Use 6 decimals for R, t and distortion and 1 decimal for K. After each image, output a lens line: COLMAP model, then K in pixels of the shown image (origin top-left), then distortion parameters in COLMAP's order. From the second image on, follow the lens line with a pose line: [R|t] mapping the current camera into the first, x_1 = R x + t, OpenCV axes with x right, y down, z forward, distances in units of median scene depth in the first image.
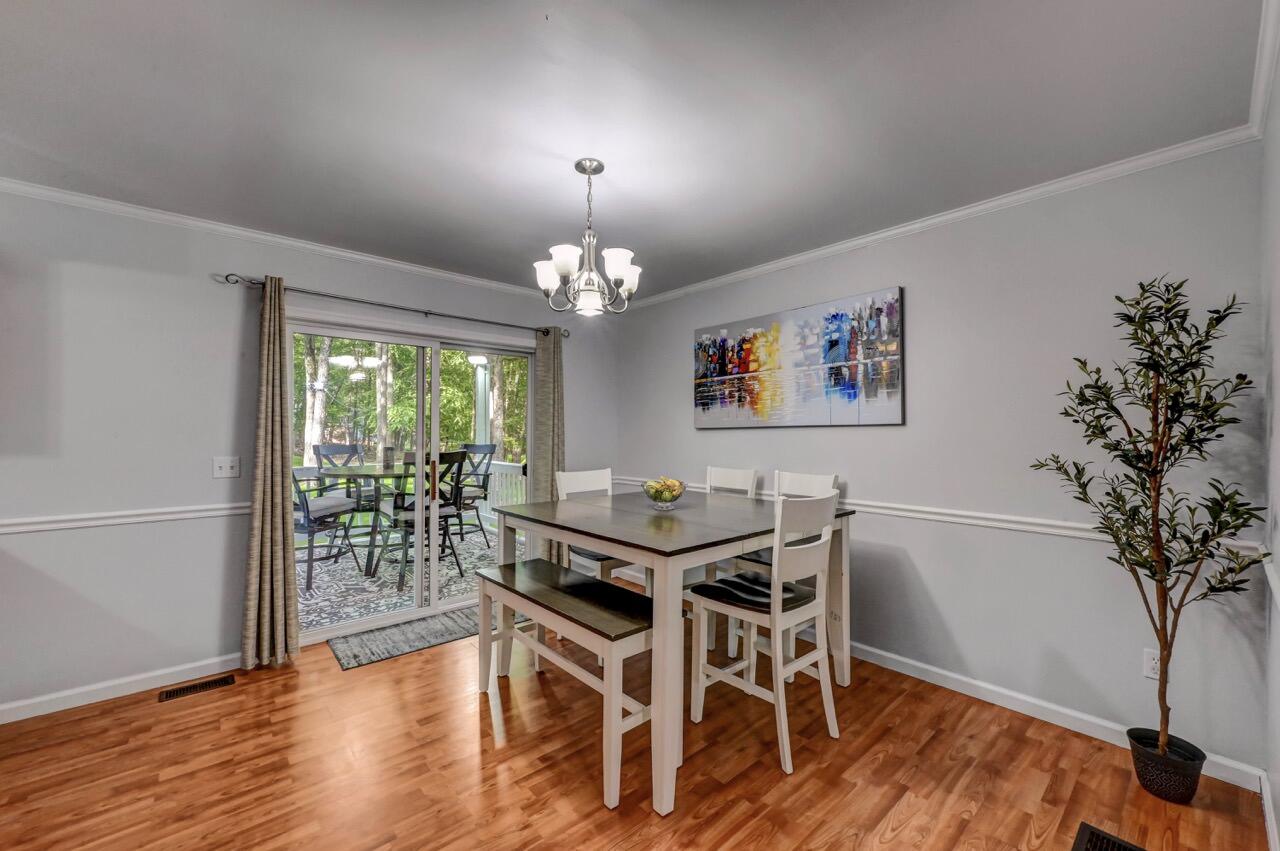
lens RADIAL K [[513.3, 0, 640.3], [0, 513.3, 434.0], [0, 0, 1]] dist [0.003642, -0.000858]
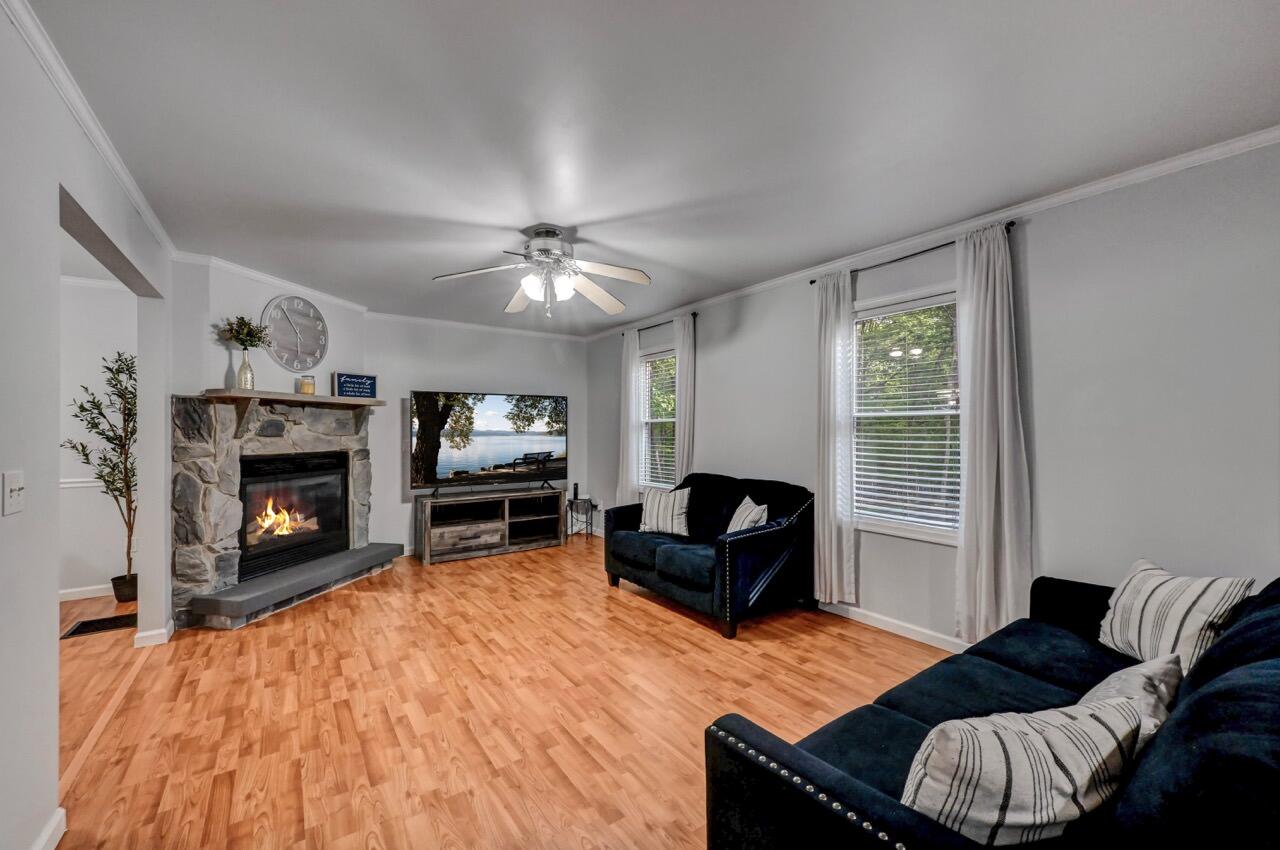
lens RADIAL K [[513.3, 0, 651.4], [0, 513.3, 426.6], [0, 0, 1]] dist [0.003642, -0.000858]
pose [[0.106231, 0.005489, 0.994326, -0.467468], [0.008550, 0.999943, -0.006433, 0.017087], [-0.994305, 0.009184, 0.106178, -0.746281]]
